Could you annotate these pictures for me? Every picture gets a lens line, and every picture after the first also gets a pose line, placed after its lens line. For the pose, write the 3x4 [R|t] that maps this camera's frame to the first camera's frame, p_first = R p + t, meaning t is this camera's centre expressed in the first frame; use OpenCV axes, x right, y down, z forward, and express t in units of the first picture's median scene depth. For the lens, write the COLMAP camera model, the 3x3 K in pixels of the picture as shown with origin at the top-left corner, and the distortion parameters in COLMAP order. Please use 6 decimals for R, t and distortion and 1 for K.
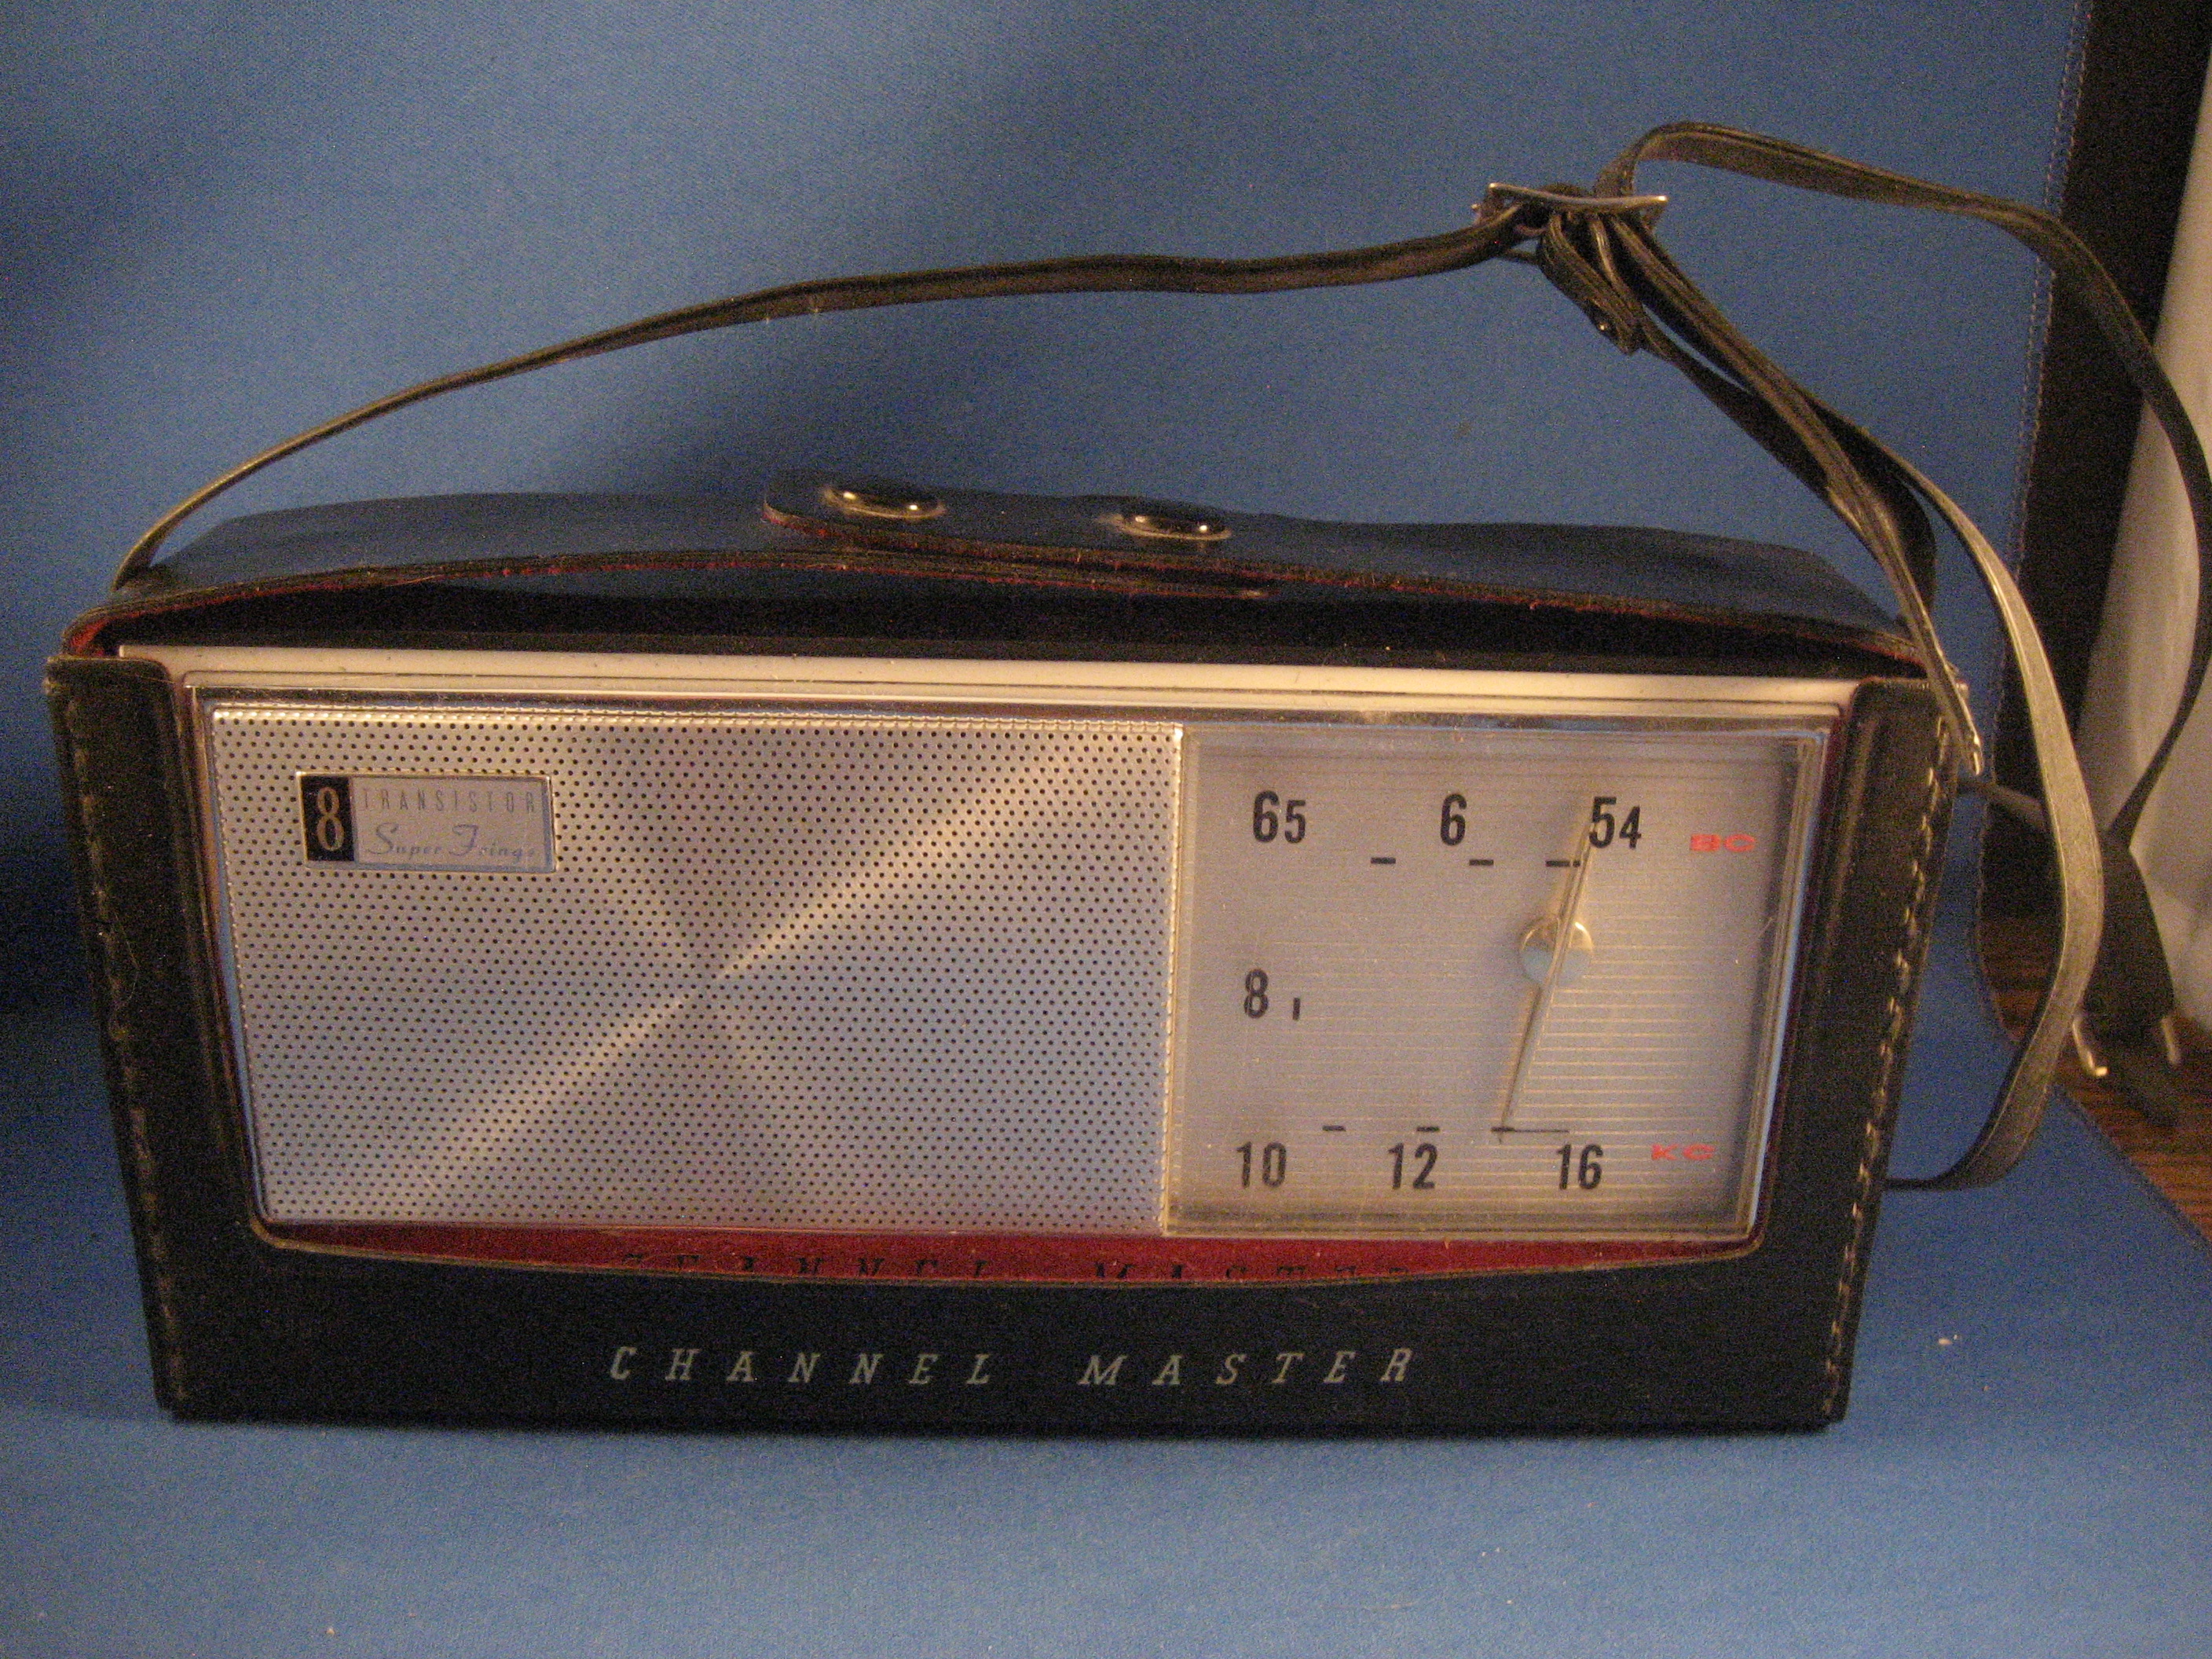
lens RADIAL K [[2267.9, 0, 1123.0], [0, 2267.9, 826.4], [0, 0, 1]] dist [-0.166582, 0.202213]
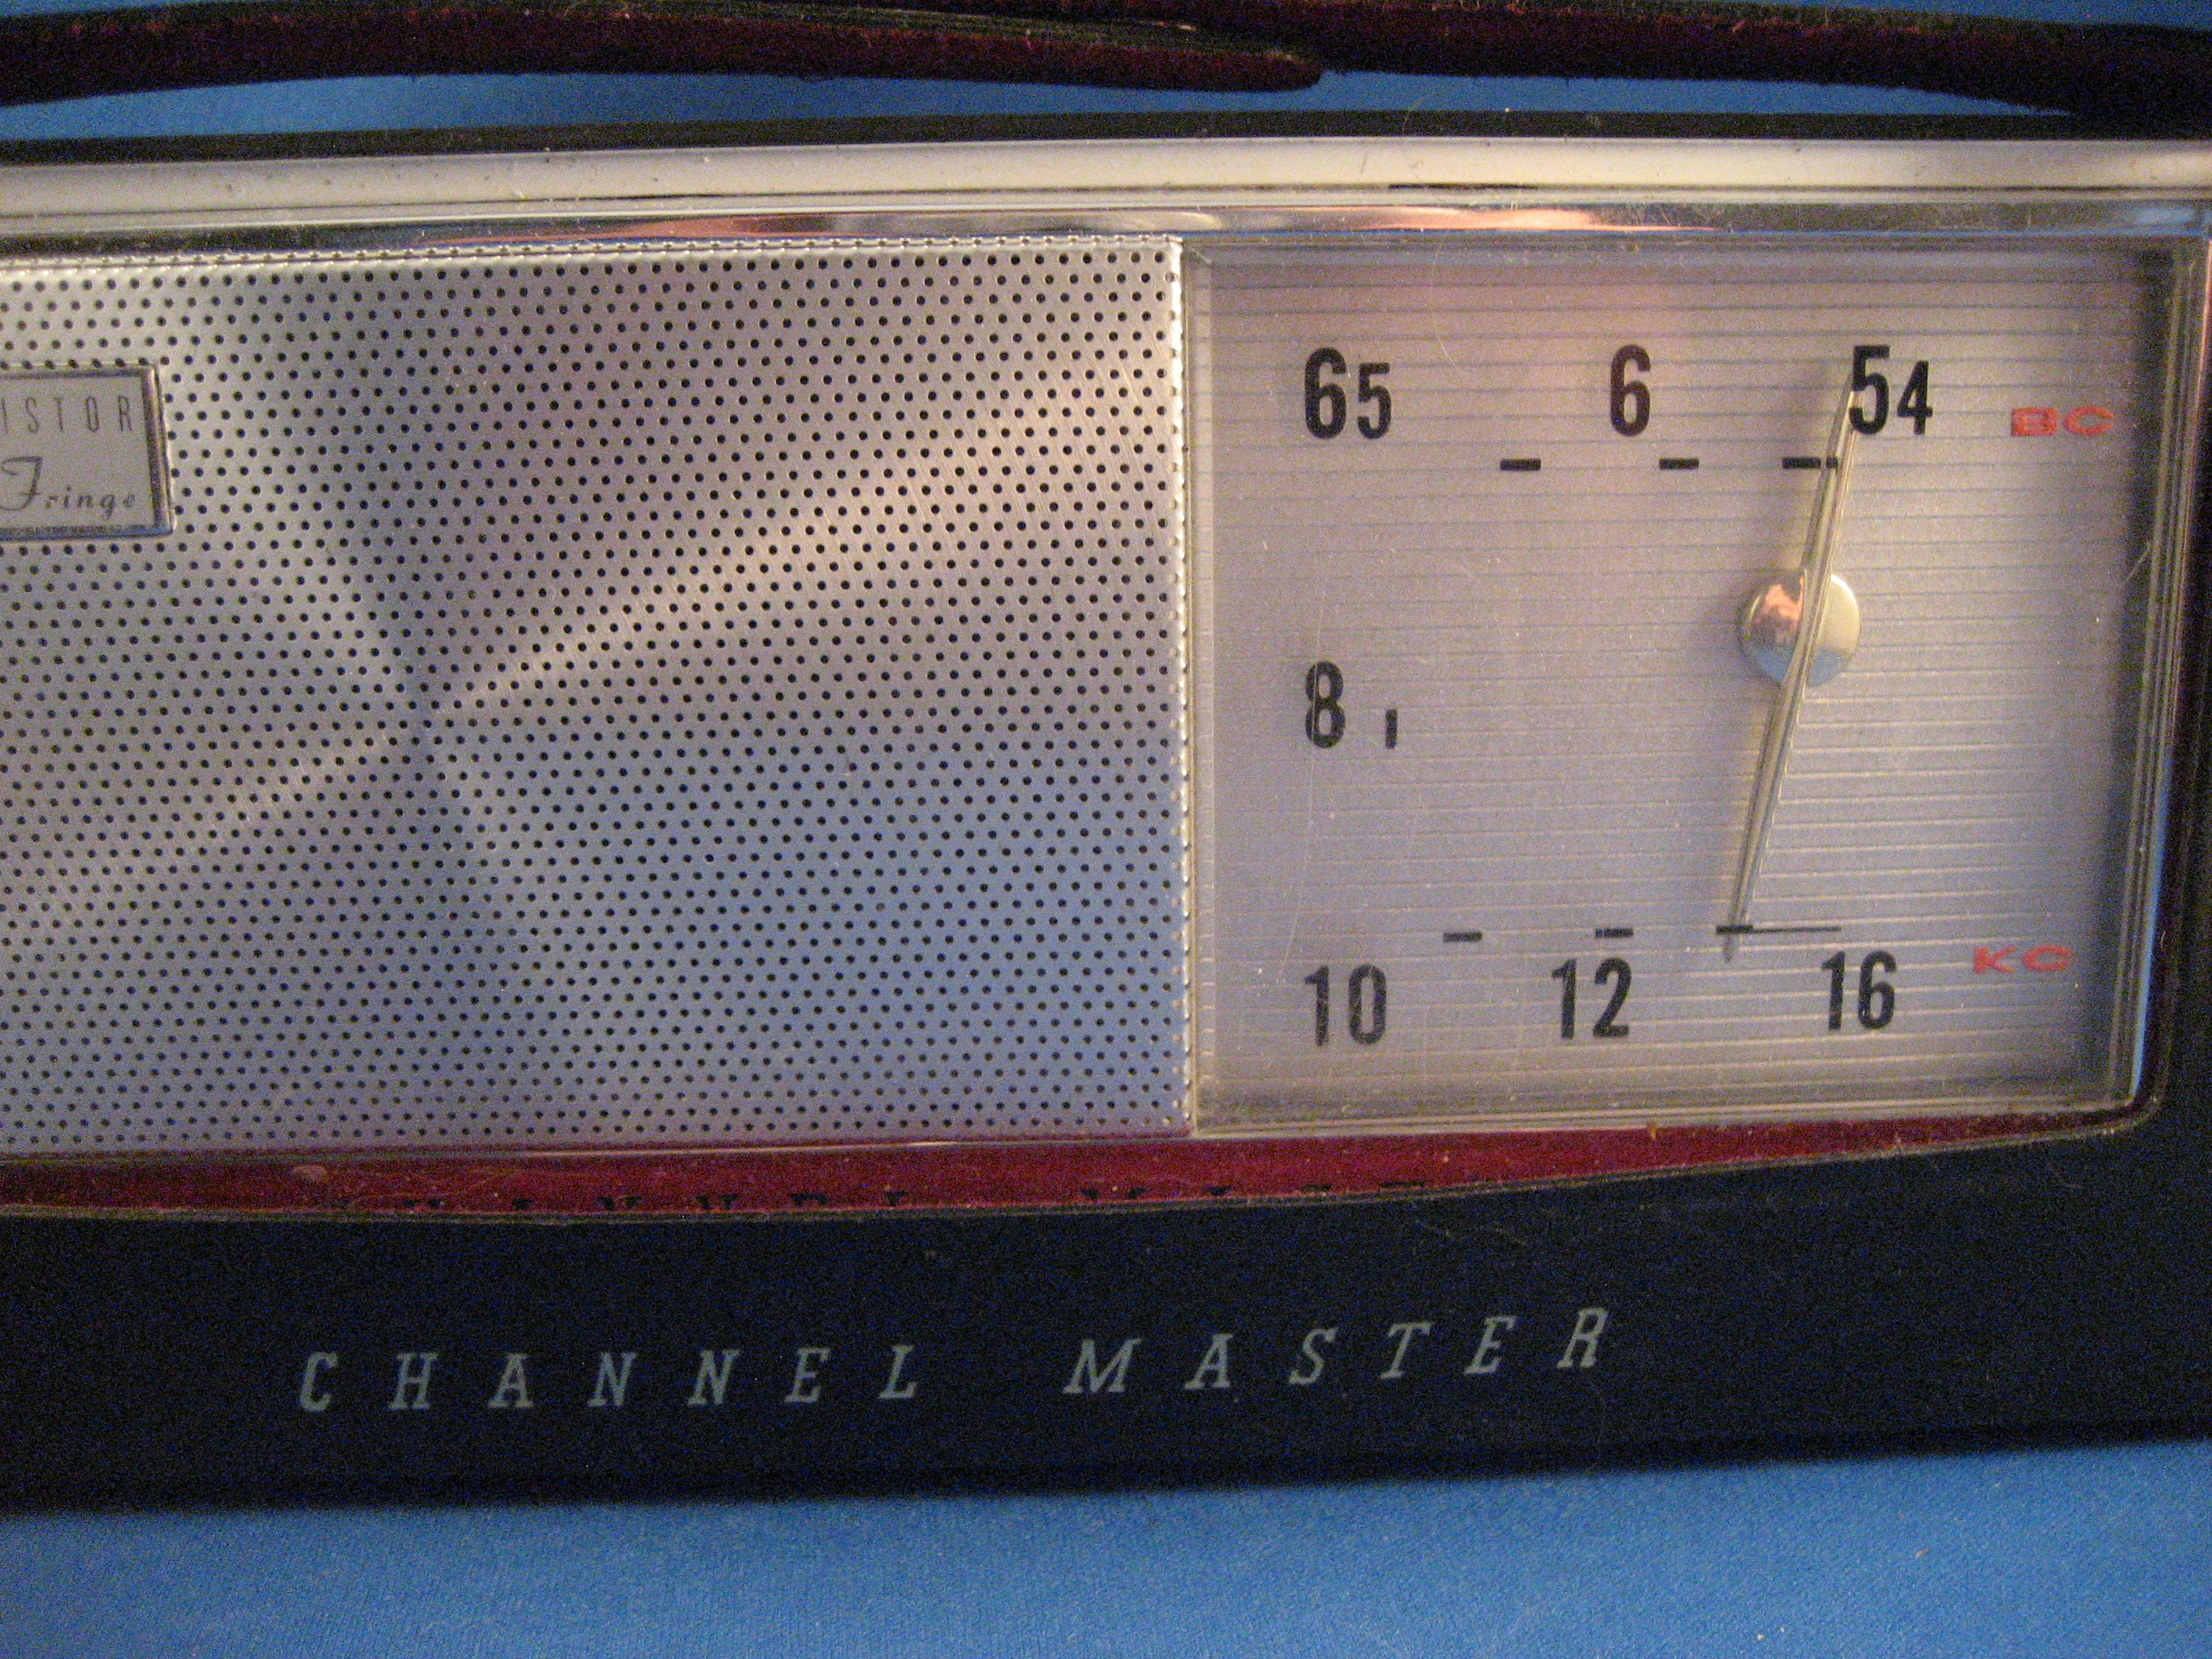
lens RADIAL K [[2267.9, 0, 1123.0], [0, 2267.9, 826.4], [0, 0, 1]] dist [-0.166582, 0.202213]
pose [[0.999030, -0.043759, -0.004845, 0.006310], [0.042971, 0.993112, -0.109003, 0.174263], [0.009581, 0.108689, 0.994030, 0.405267]]
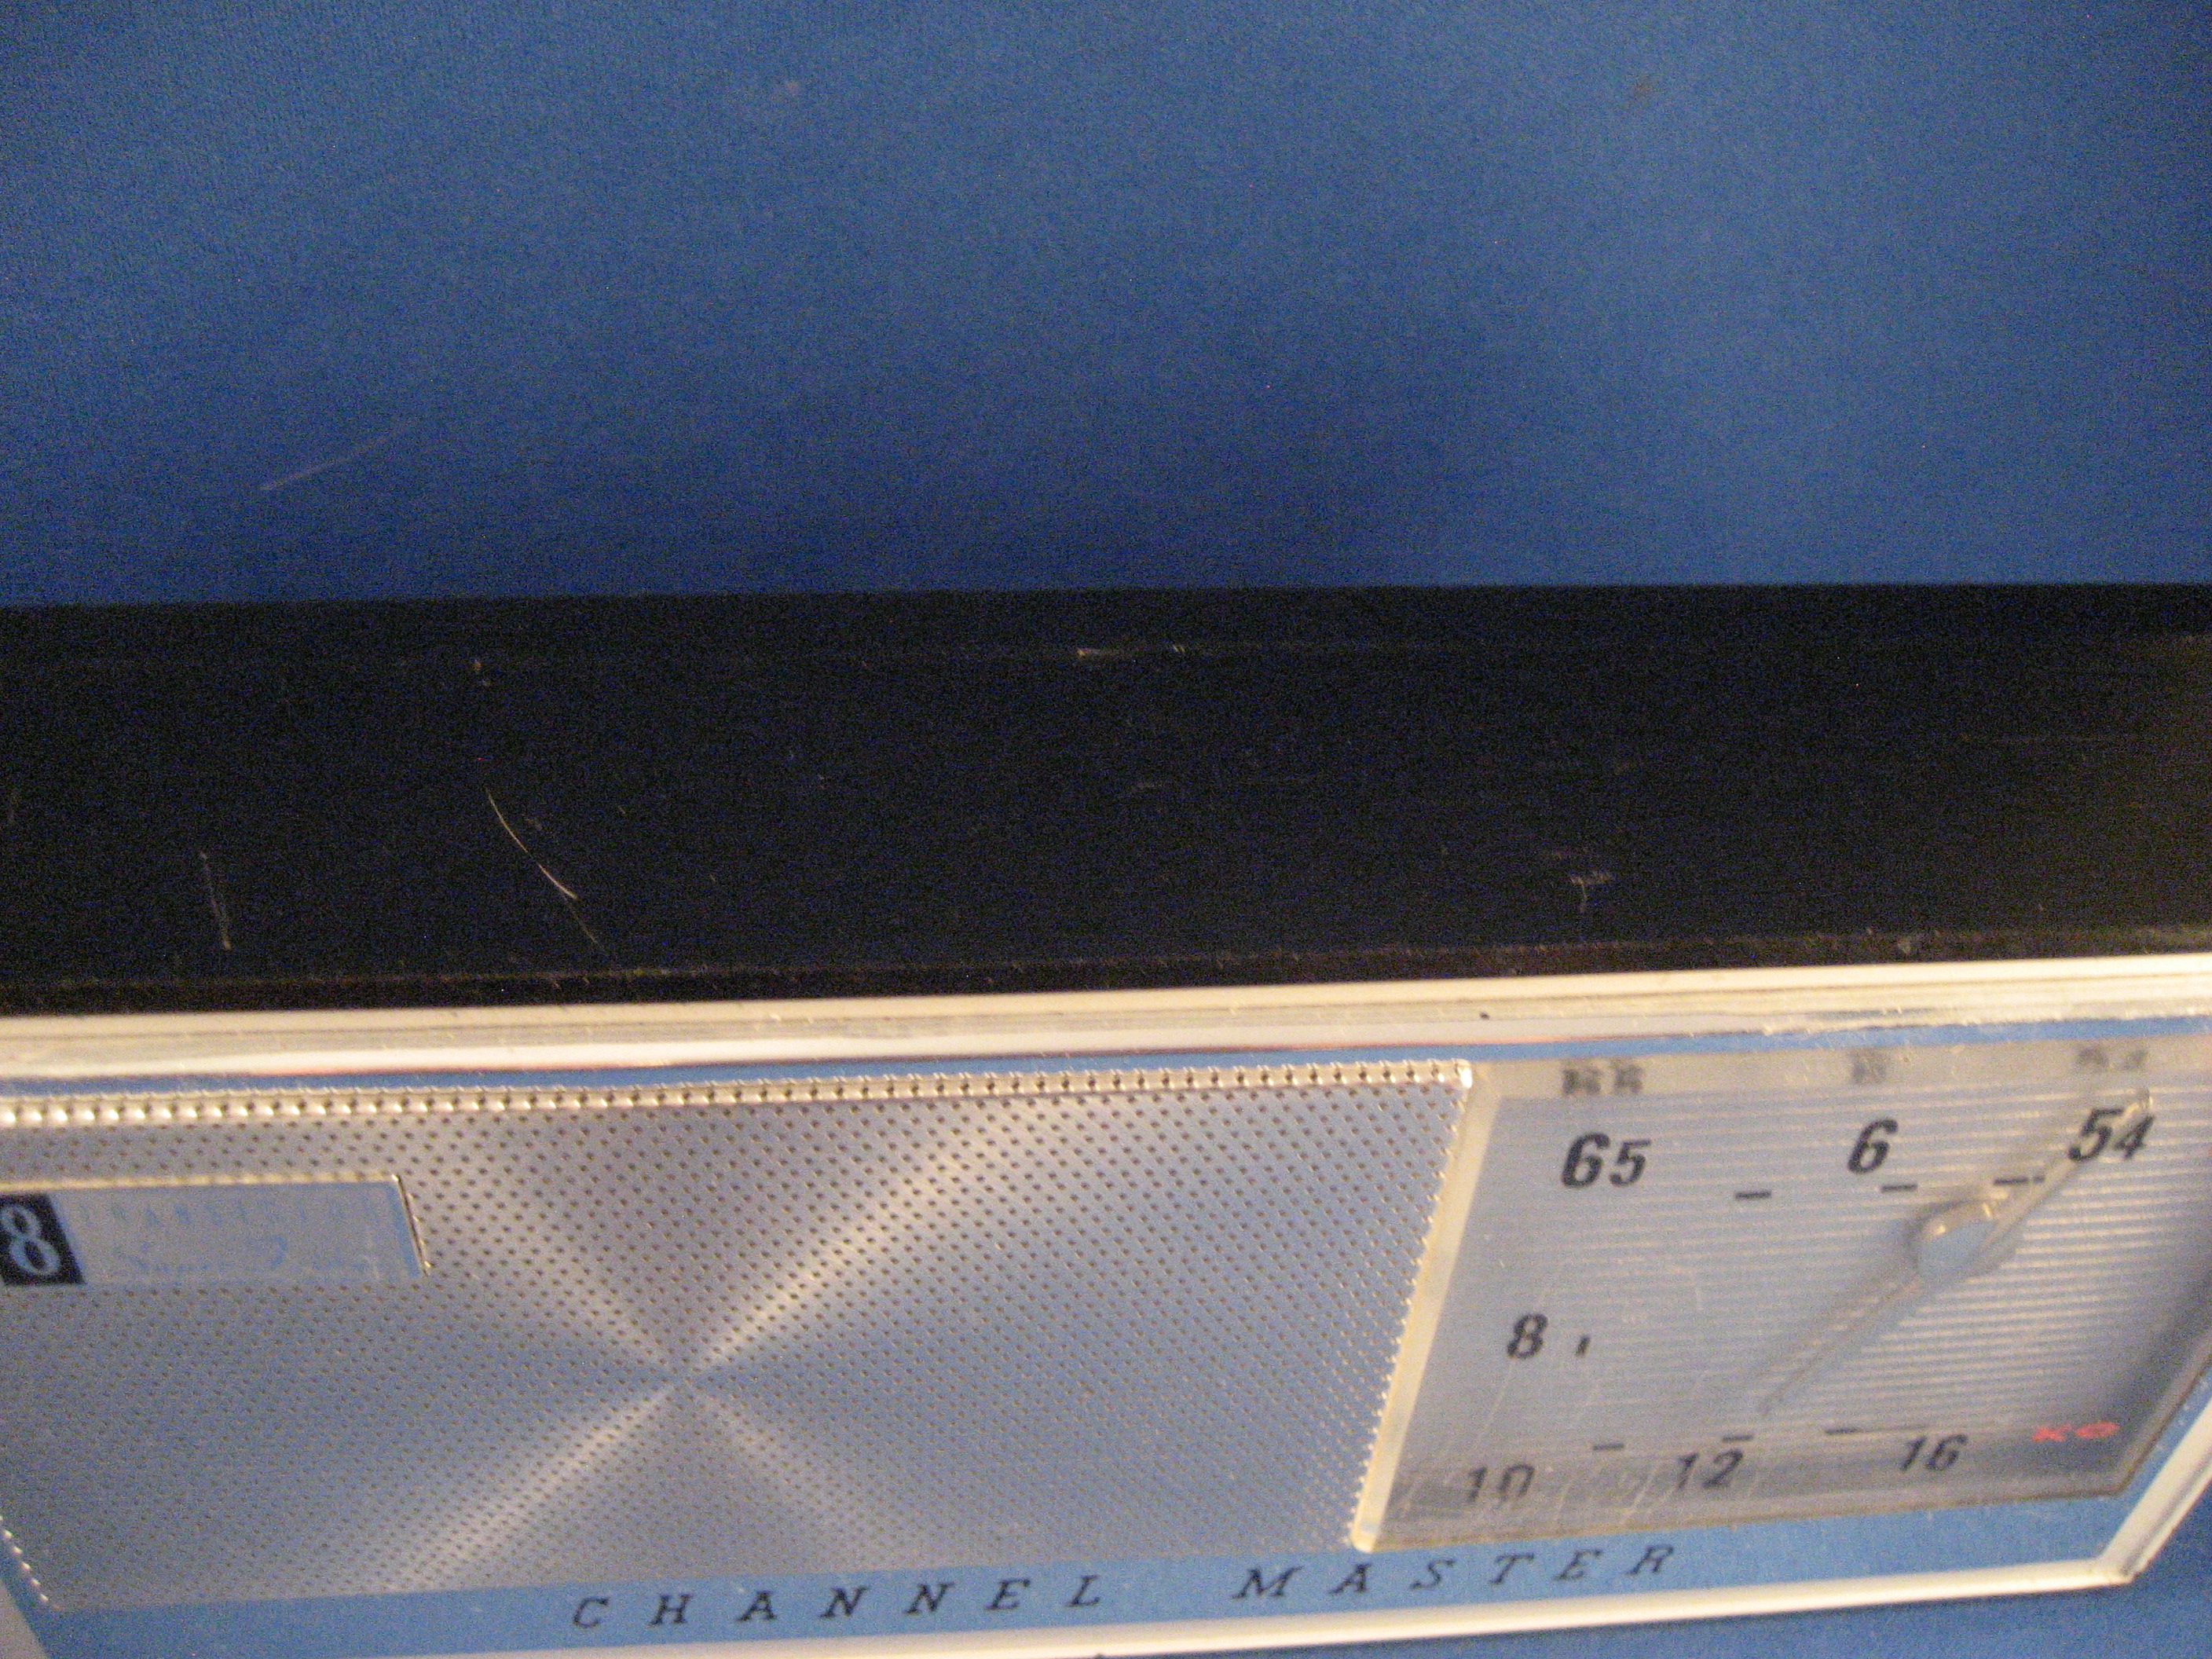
lens RADIAL K [[2267.9, 0, 1123.0], [0, 2267.9, 826.4], [0, 0, 1]] dist [-0.166582, 0.202213]
pose [[0.997773, -0.021419, 0.063163, -0.098994], [-0.005720, 0.916058, 0.401005, -0.330788], [-0.066450, -0.400474, 0.913896, 0.480487]]
